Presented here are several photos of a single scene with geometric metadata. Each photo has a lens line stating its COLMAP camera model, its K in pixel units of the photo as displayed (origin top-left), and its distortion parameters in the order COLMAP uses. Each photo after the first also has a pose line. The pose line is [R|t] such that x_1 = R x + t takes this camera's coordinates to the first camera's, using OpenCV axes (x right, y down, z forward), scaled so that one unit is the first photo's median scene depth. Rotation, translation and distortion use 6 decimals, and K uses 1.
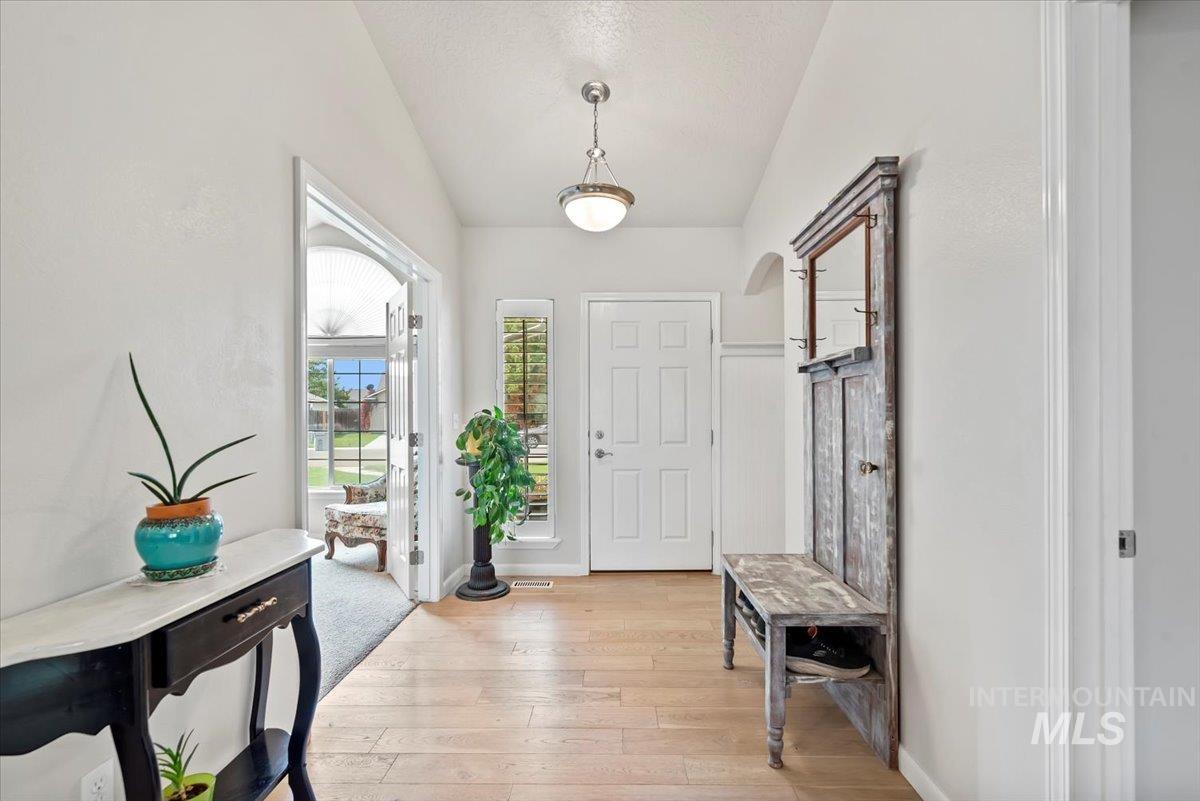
lens RADIAL K [[528.5, 0, 618.1], [0, 528.5, 419.0], [0, 0, 1]] dist [-0.000946, 0.001162]
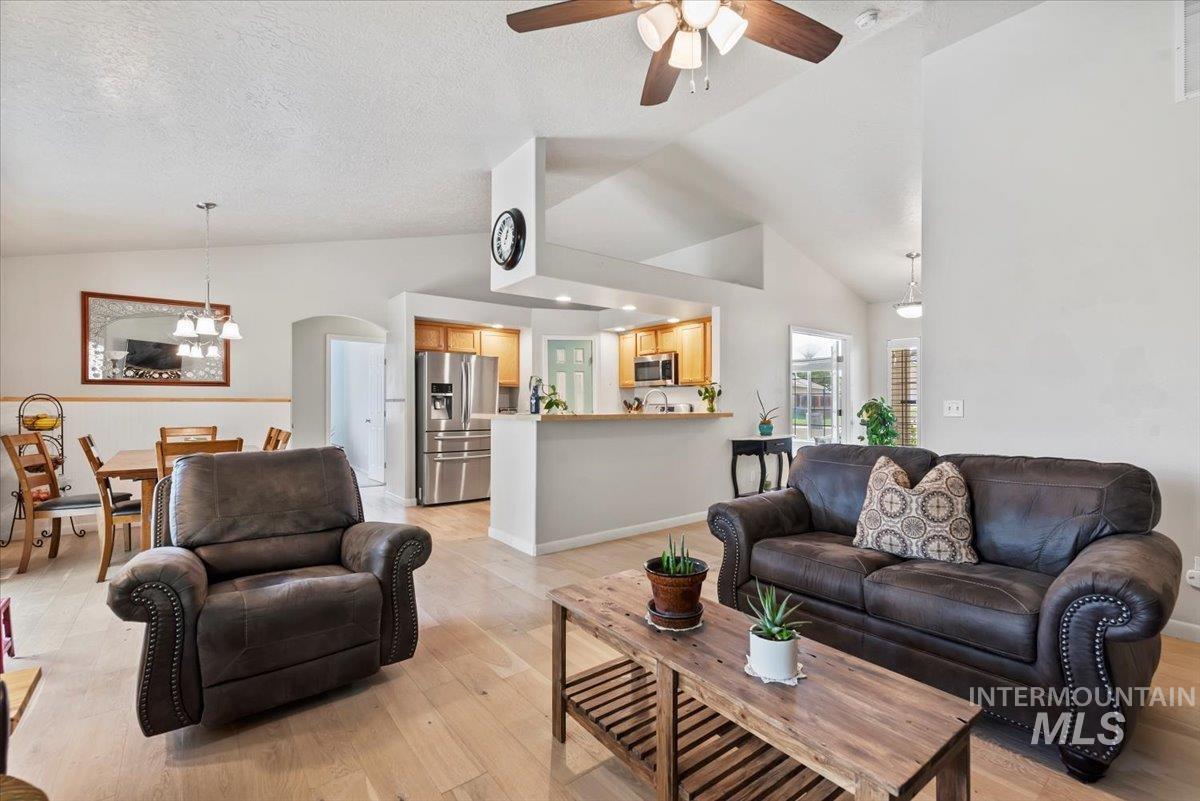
lens RADIAL K [[528.5, 0, 594.3], [0, 528.5, 401.4], [0, 0, 1]] dist [-0.000946, 0.001162]
pose [[0.609863, 0.001167, -0.792506, 0.723768], [-0.004072, 0.999990, -0.001661, 0.000141], [0.792496, 0.004240, 0.609862, -1.132087]]
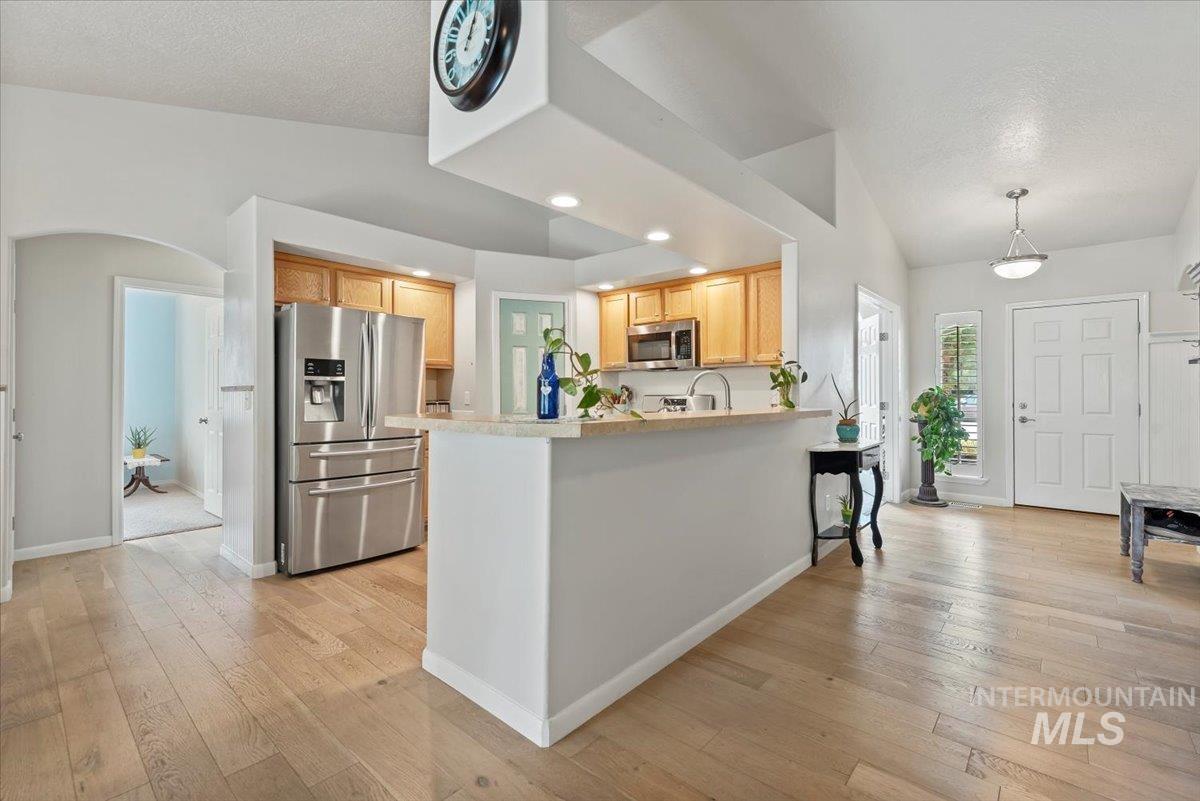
lens RADIAL K [[528.5, 0, 603.6], [0, 528.5, 389.5], [0, 0, 1]] dist [-0.000946, 0.001162]
pose [[0.749168, -0.000959, -0.662379, 0.066117], [-0.004660, 0.999967, -0.006719, 0.001652], [0.662364, 0.008120, 0.749139, -0.855888]]
